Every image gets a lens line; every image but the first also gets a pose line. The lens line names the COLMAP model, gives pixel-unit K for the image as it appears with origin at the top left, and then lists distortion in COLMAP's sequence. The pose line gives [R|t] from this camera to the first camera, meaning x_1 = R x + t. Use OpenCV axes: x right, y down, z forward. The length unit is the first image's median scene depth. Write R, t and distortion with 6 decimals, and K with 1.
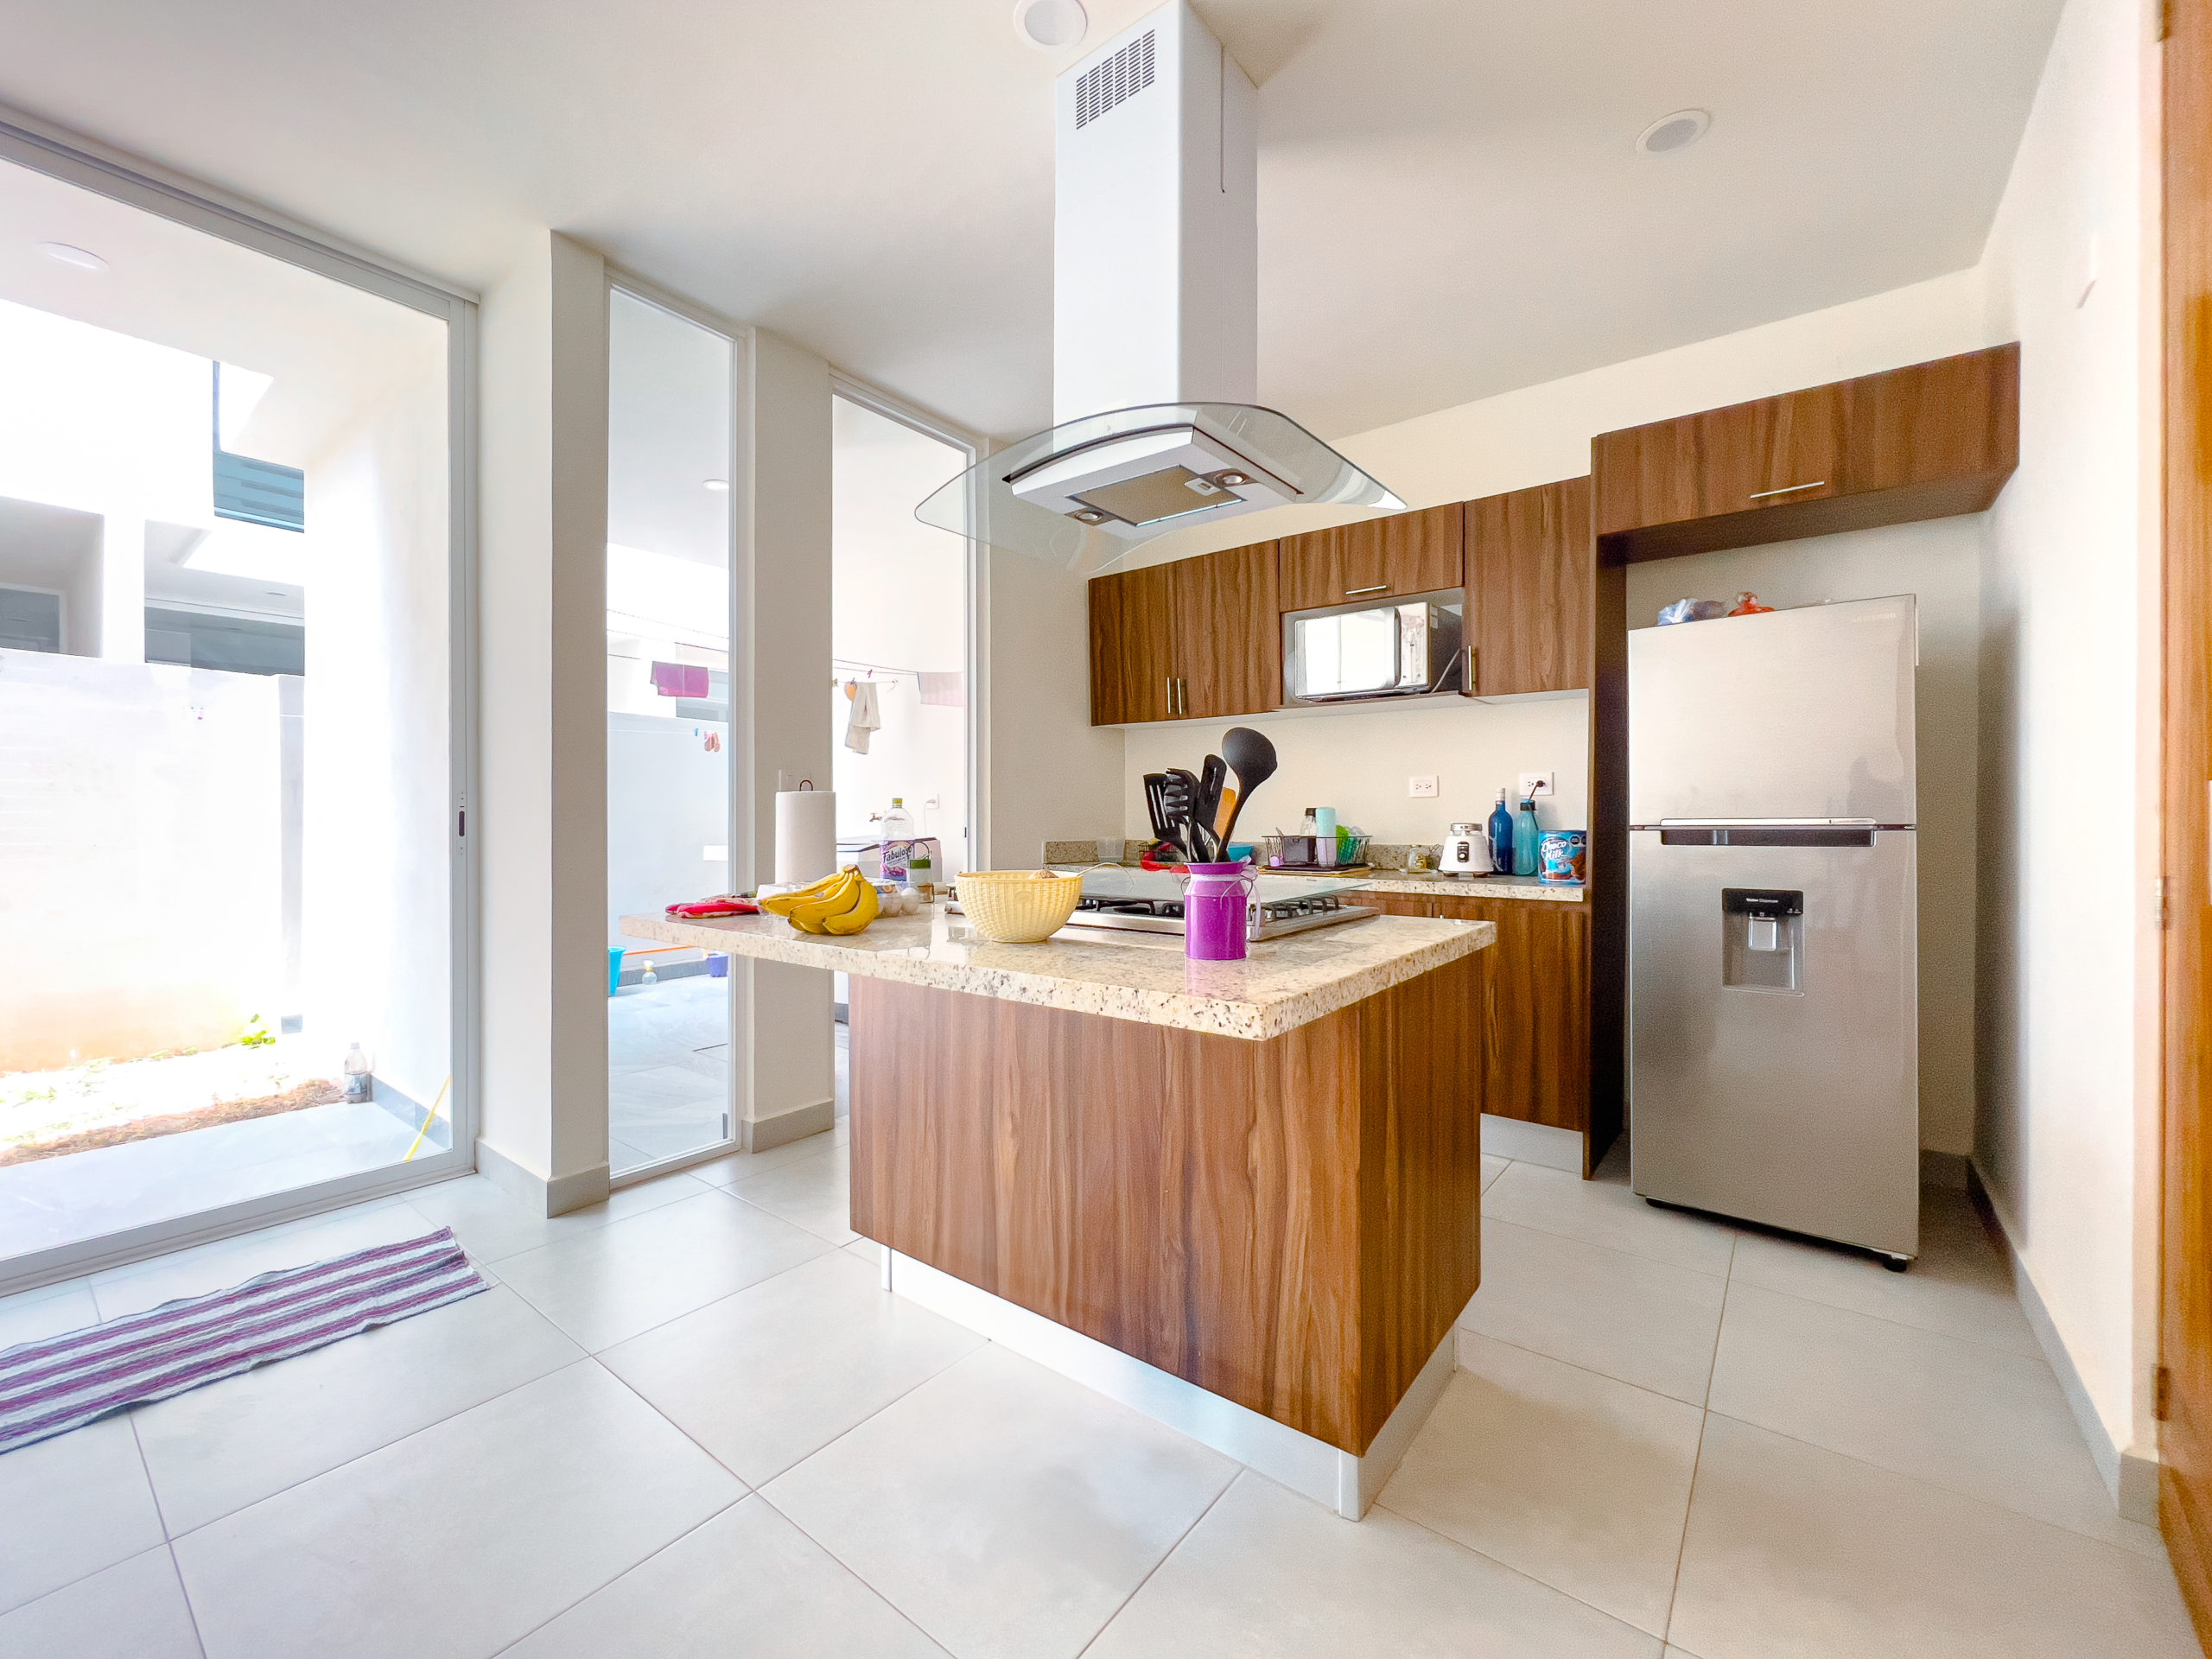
lens RADIAL K [[905.1, 0, 1106.0], [0, 905.1, 829.5], [0, 0, 1]] dist [-0.001256, -0.000335]
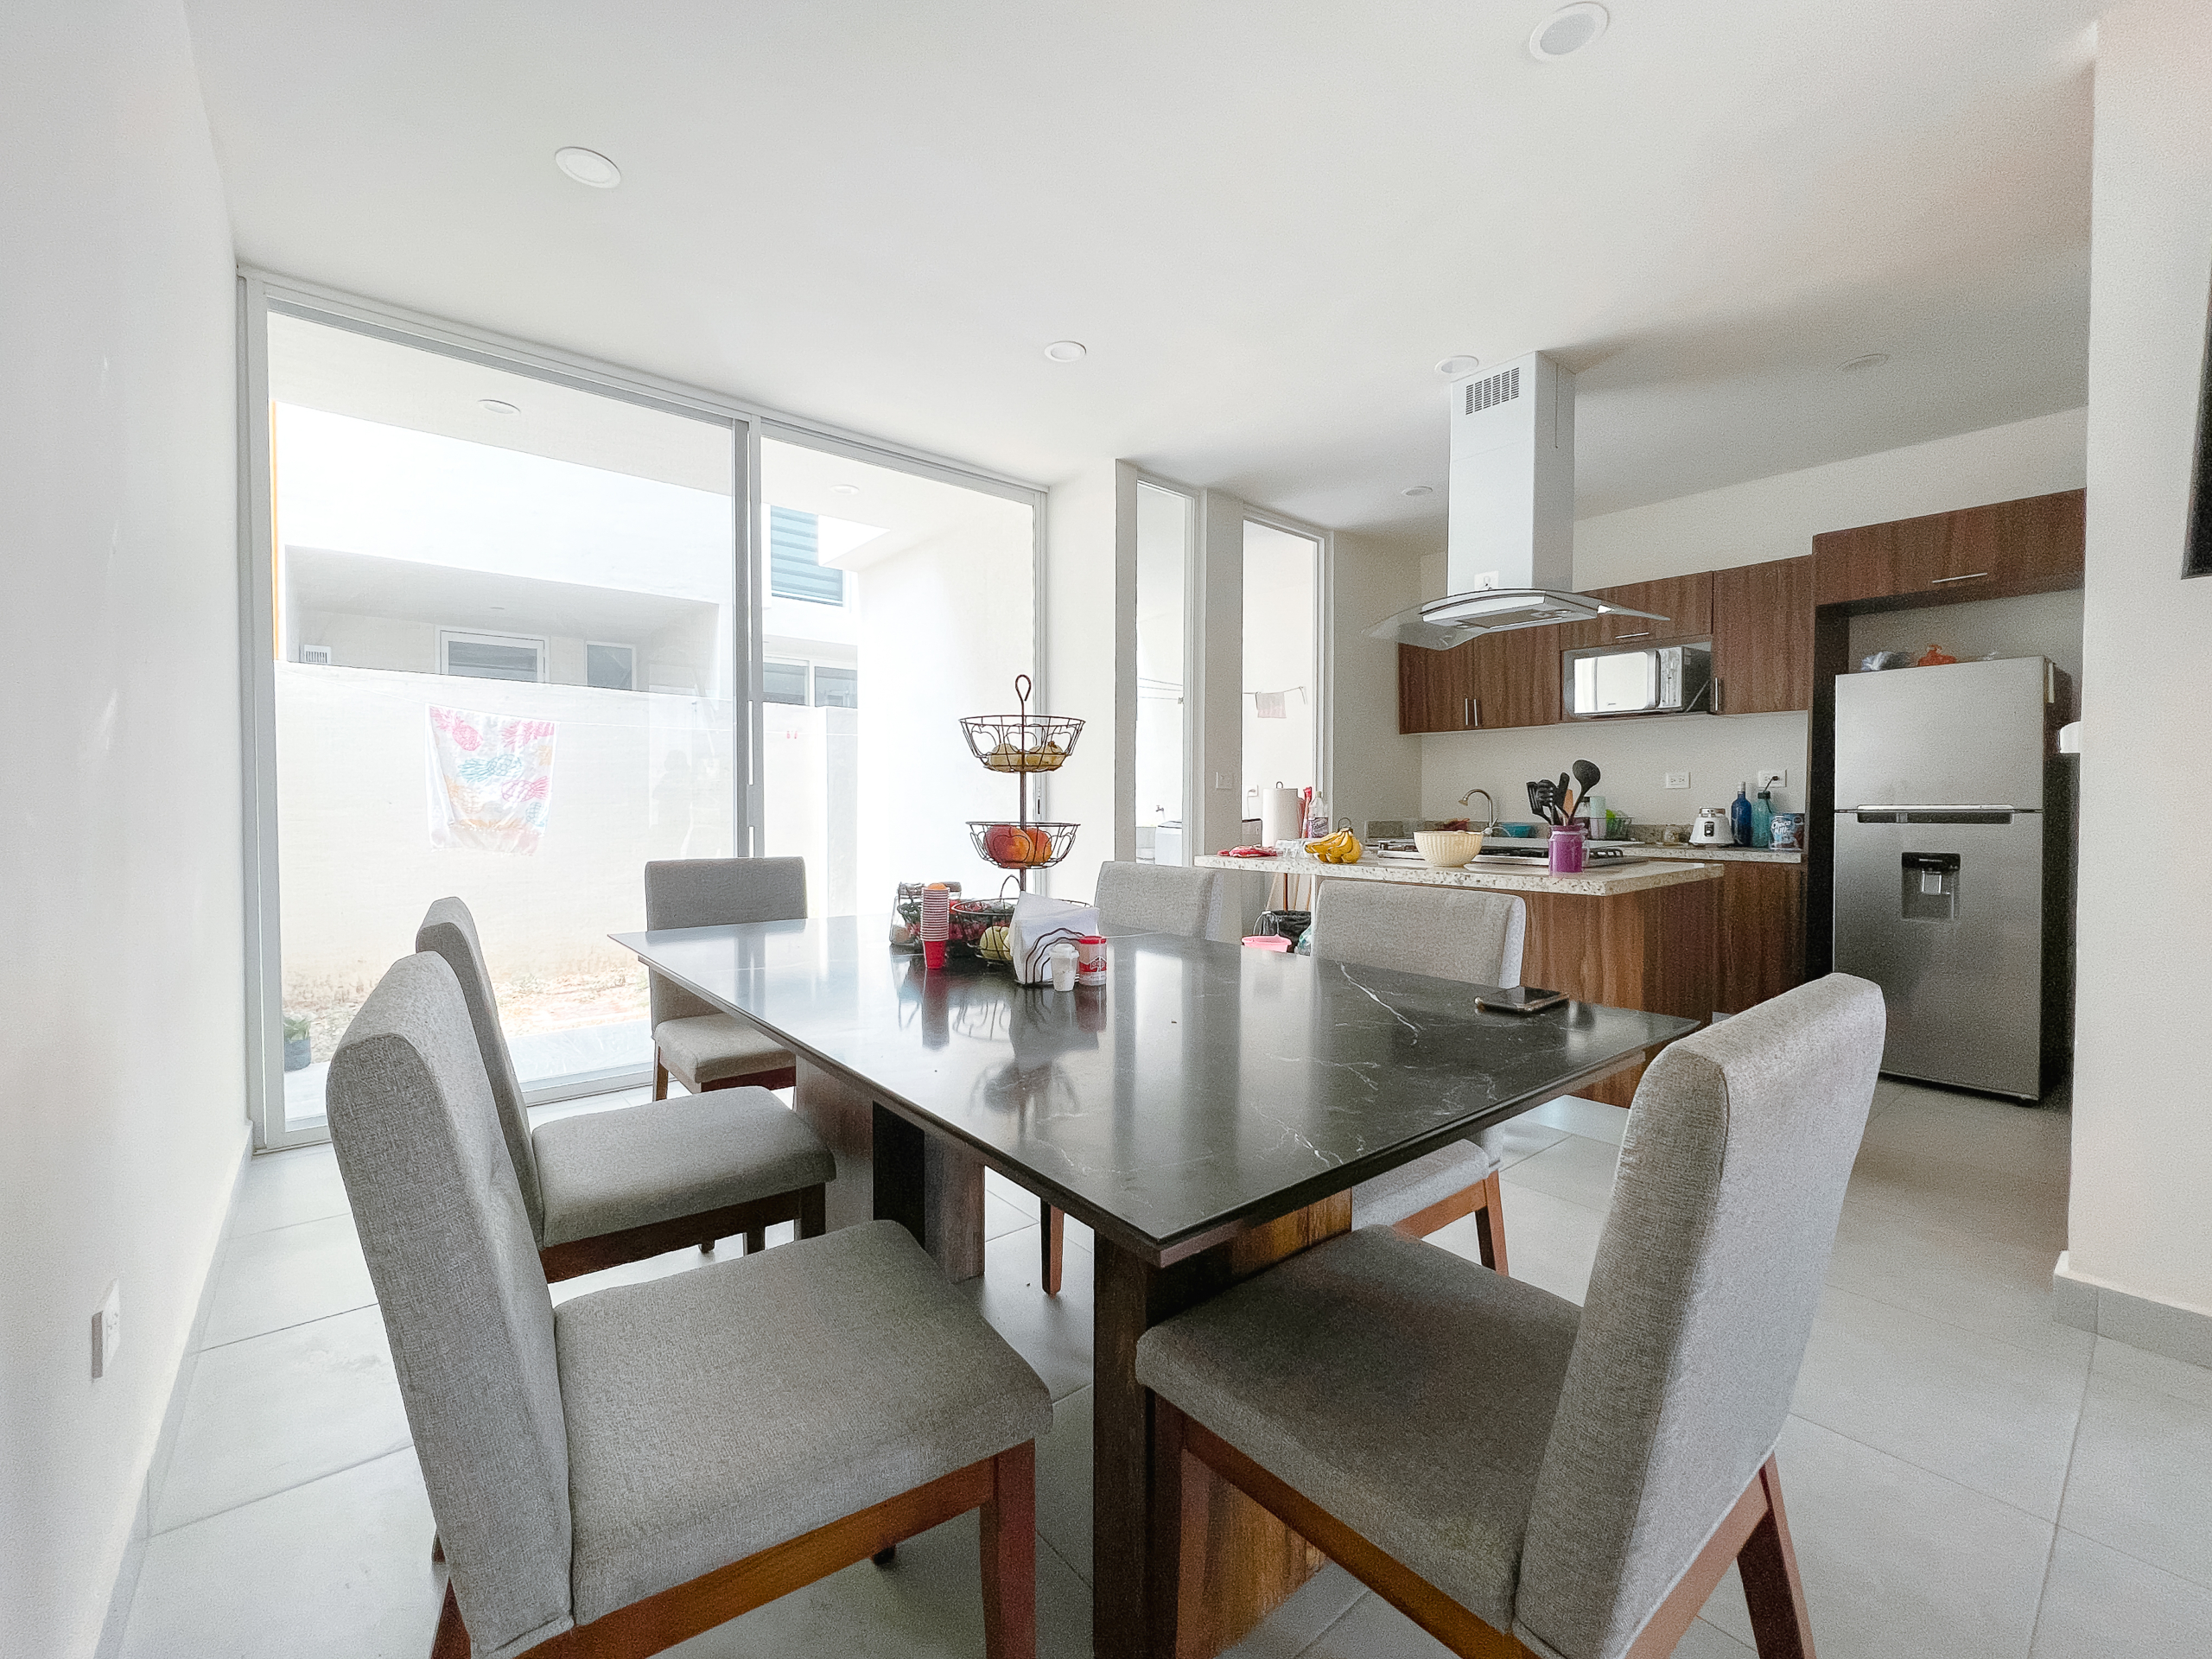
lens RADIAL K [[913.8, 0, 1106.0], [0, 913.8, 829.5], [0, 0, 1]] dist [-0.002630, 0.000250]
pose [[0.976149, 0.007506, -0.216971, -0.223922], [-0.004002, 0.999854, 0.016585, 0.007233], [0.217064, -0.015321, 0.976037, -0.622409]]
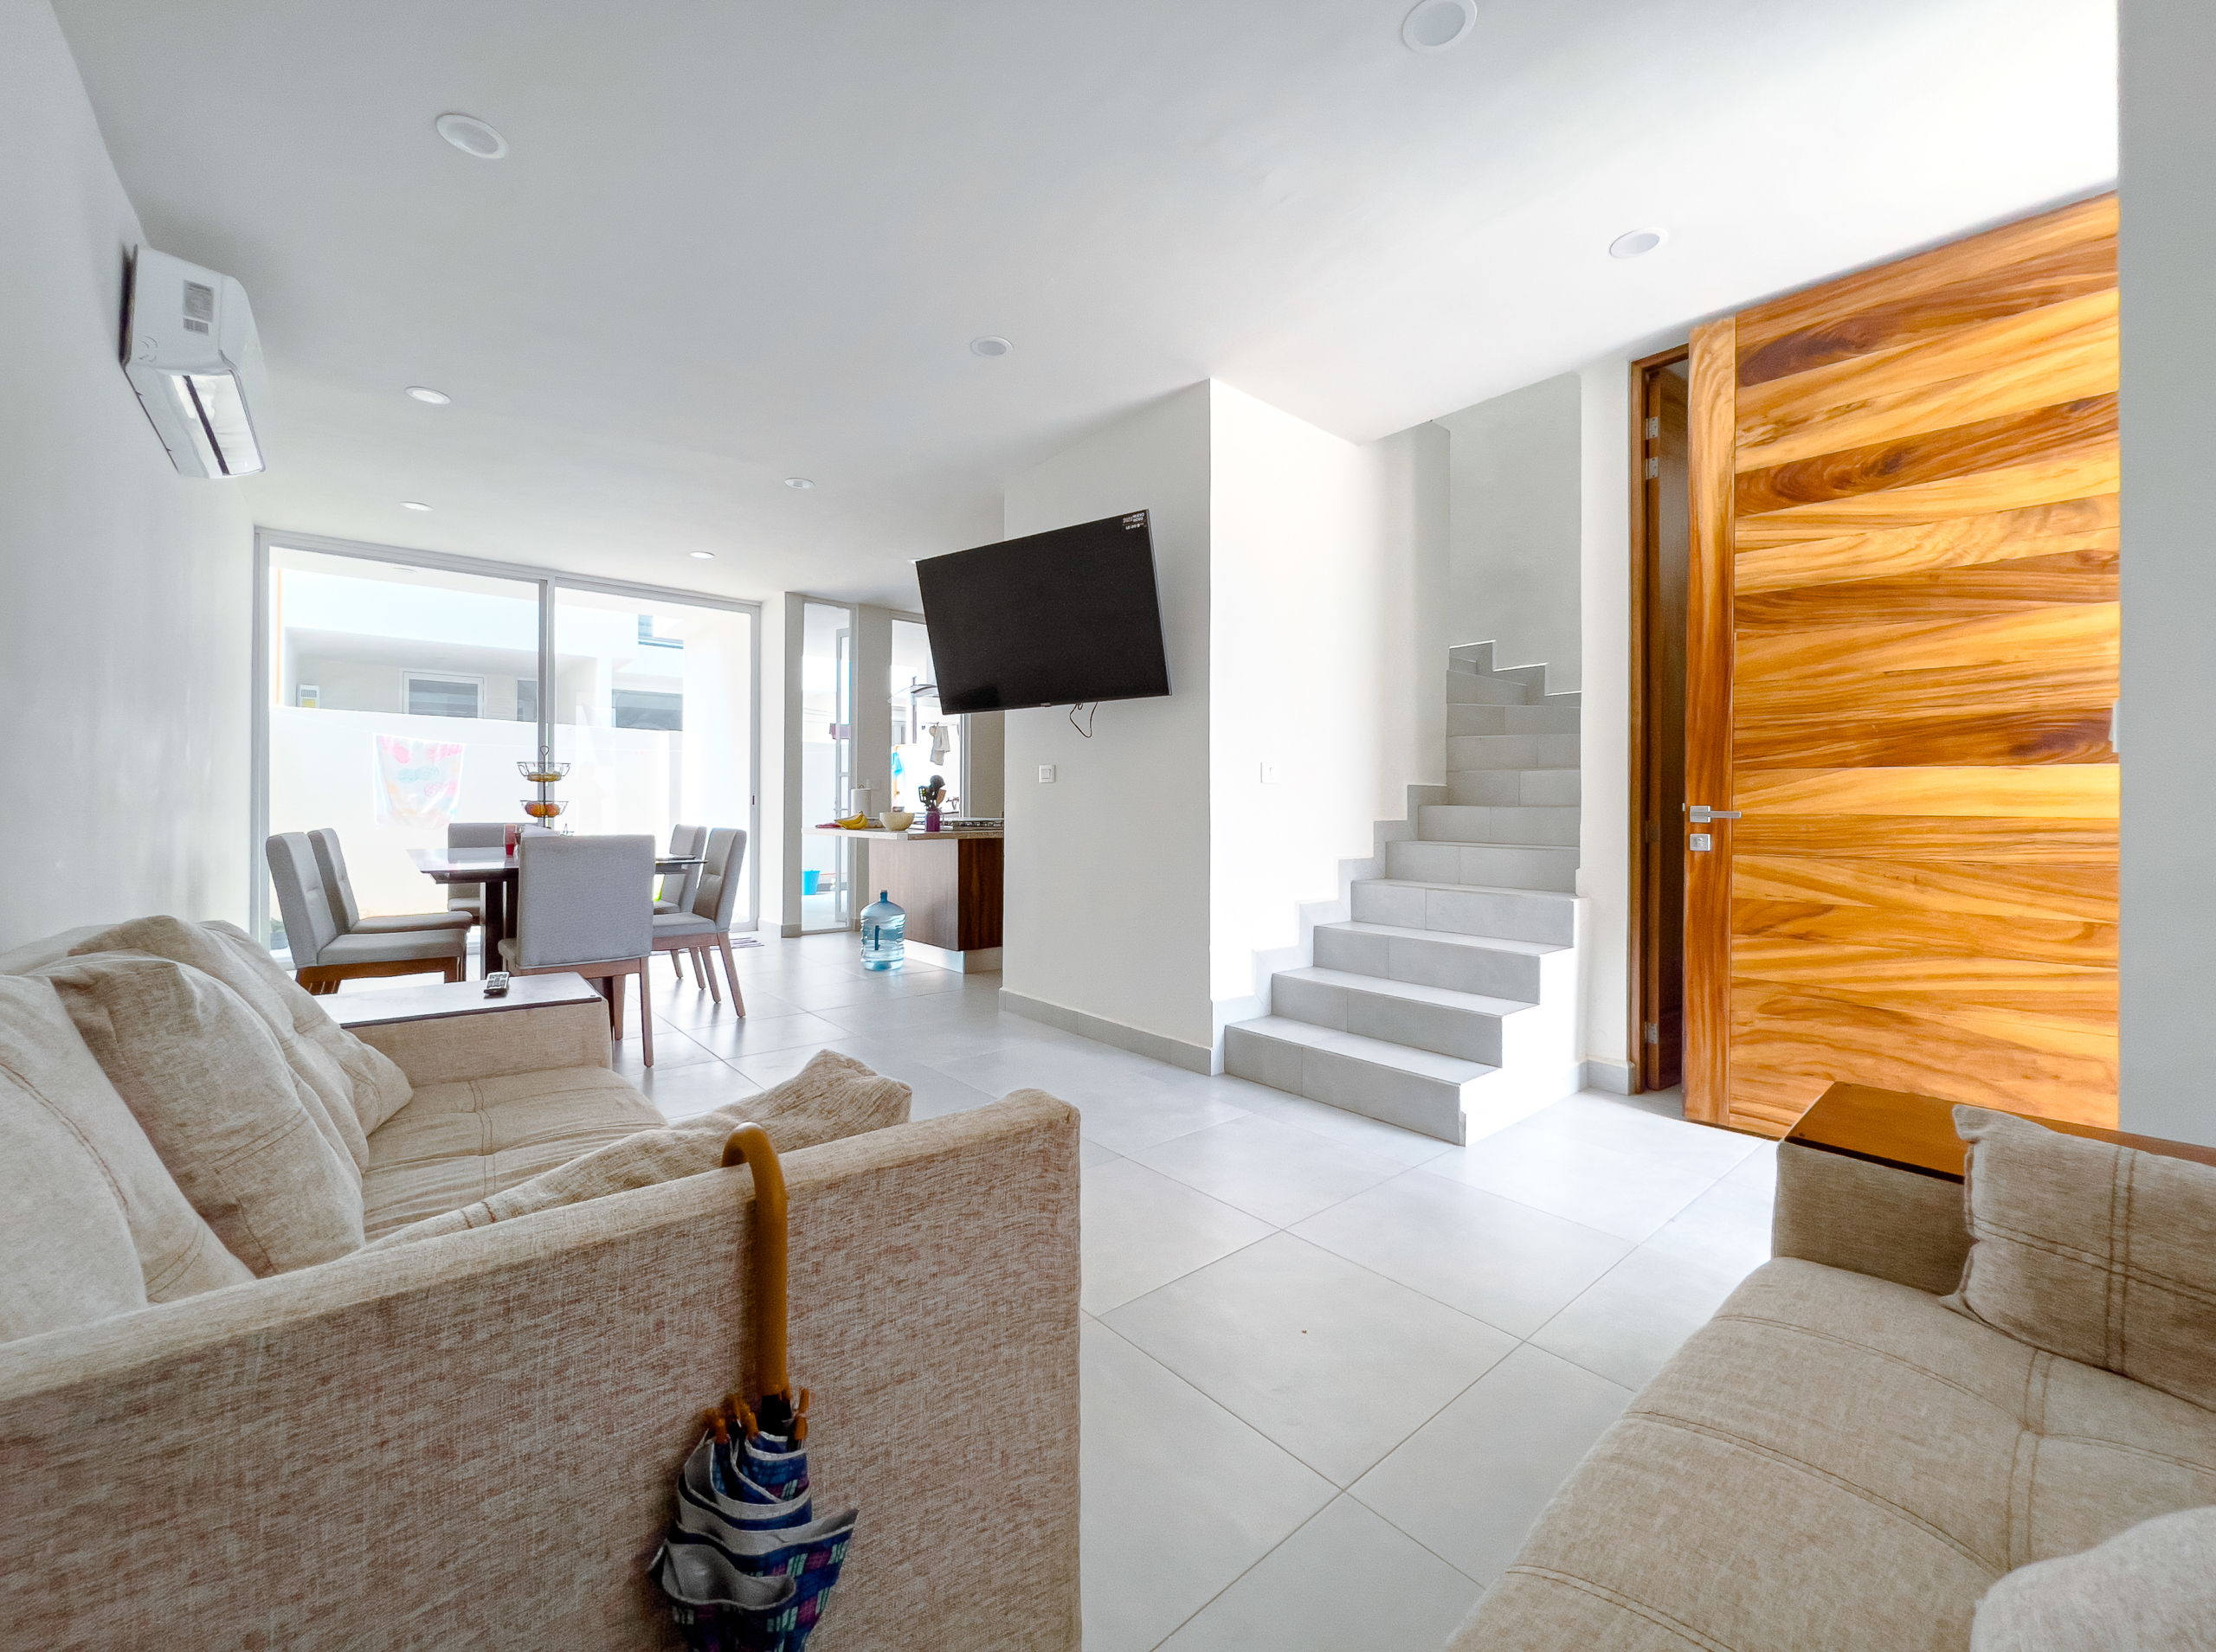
lens RADIAL K [[887.9, 0, 1108.7], [0, 887.9, 813.9], [0, 0, 1]] dist [-0.001017, -0.000211]
pose [[0.977768, 0.005448, -0.209621, 0.869834], [-0.005784, 0.999983, -0.000988, 0.031034], [0.209612, 0.002178, 0.977782, -1.354375]]
